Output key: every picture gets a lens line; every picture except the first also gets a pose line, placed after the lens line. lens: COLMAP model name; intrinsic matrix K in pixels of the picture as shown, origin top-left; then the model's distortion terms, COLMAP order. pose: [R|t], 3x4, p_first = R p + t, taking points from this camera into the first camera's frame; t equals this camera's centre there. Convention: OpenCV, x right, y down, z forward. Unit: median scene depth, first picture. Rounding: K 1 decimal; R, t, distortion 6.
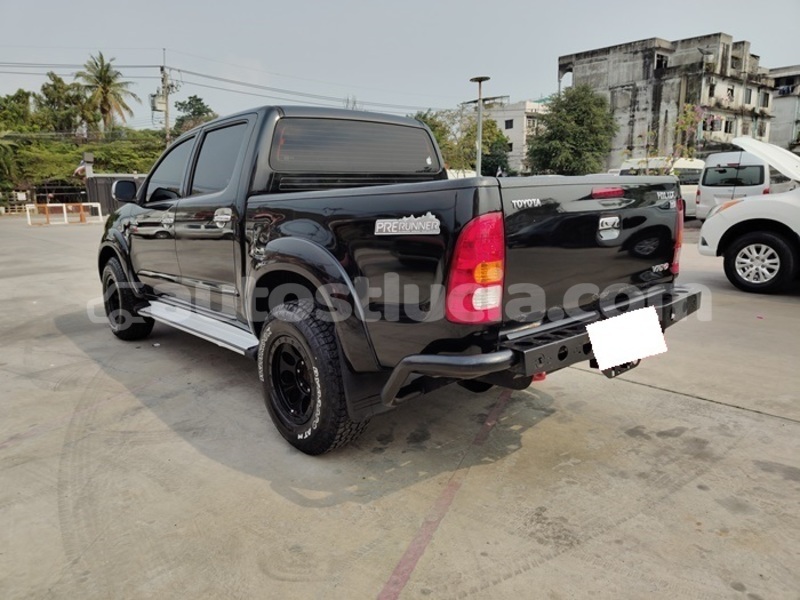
lens RADIAL K [[556.6, 0, 400.0], [0, 556.6, 300.0], [0, 0, 1]] dist [0.013007, -0.003790]
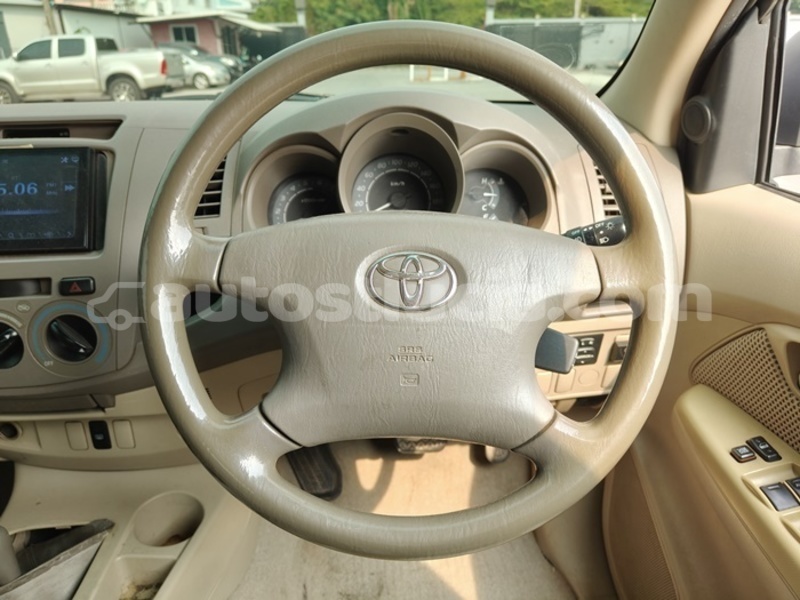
lens RADIAL K [[571.3, 0, 396.1], [0, 571.3, 302.1], [0, 0, 1]] dist [0.000053, -0.001012]
pose [[0.774303, 0.263139, -0.575511, -0.021639], [-0.119299, 0.953837, 0.275614, -0.026498], [0.621468, -0.144751, 0.769951, 0.124599]]
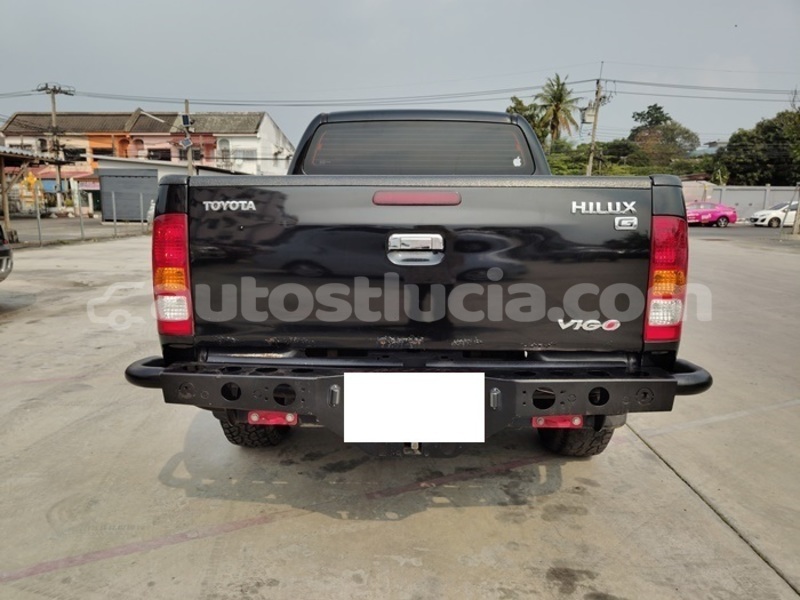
lens RADIAL K [[562.3, 0, 395.9], [0, 562.3, 294.9], [0, 0, 1]] dist [0.005281, -0.001678]
pose [[0.726732, 0.136009, -0.673321, 0.051344], [-0.155564, 0.987322, 0.031531, -0.005401], [0.669074, 0.081830, 0.738677, 0.027983]]
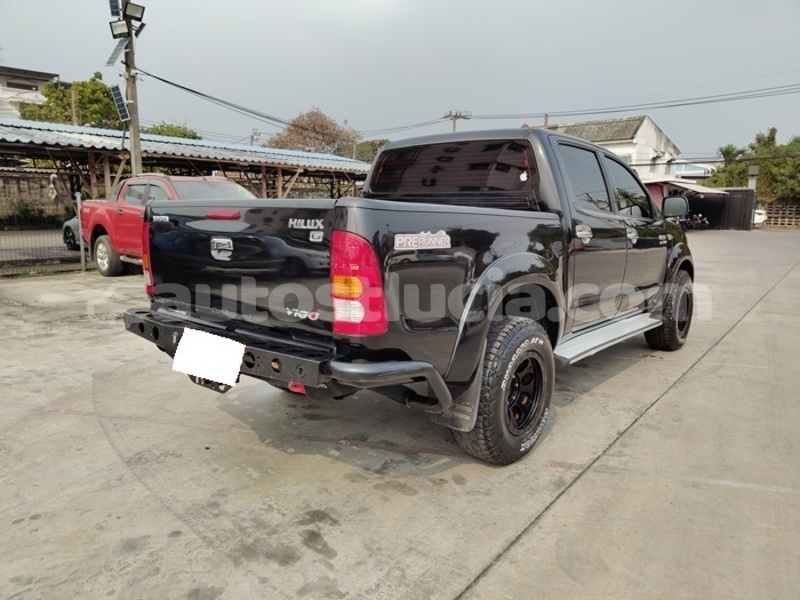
lens RADIAL K [[556.6, 0, 400.0], [0, 556.6, 300.0], [0, 0, 1]] dist [0.013007, -0.003790]
pose [[0.152722, 0.182787, -0.971218, 0.088747], [-0.203003, 0.967592, 0.150183, -0.015883], [0.967195, 0.174224, 0.184879, 0.069611]]
